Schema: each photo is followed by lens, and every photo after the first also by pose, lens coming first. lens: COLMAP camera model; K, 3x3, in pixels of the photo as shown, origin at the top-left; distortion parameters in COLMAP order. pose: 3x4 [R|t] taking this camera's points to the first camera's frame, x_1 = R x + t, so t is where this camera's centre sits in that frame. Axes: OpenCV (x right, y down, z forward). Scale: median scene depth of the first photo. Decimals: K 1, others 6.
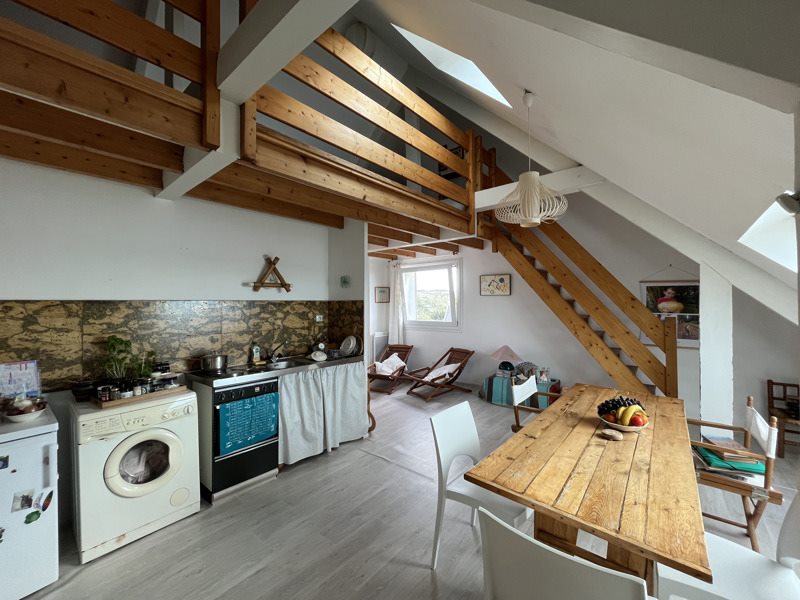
lens RADIAL K [[323.0, 0, 400.0], [0, 323.0, 300.0], [0, 0, 1]] dist [-0.000758, -0.000097]
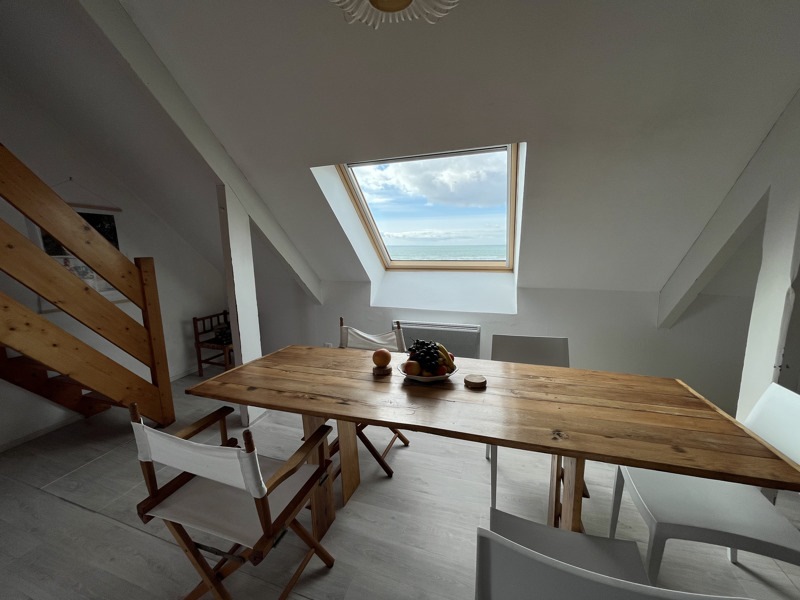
lens RADIAL K [[323.0, 0, 400.0], [0, 323.0, 300.0], [0, 0, 1]] dist [-0.000758, -0.000097]
pose [[-0.347007, -0.143873, 0.926761, -0.012884], [0.009554, 0.987570, 0.156890, 0.081797], [-0.937814, 0.063296, -0.341319, 1.467151]]
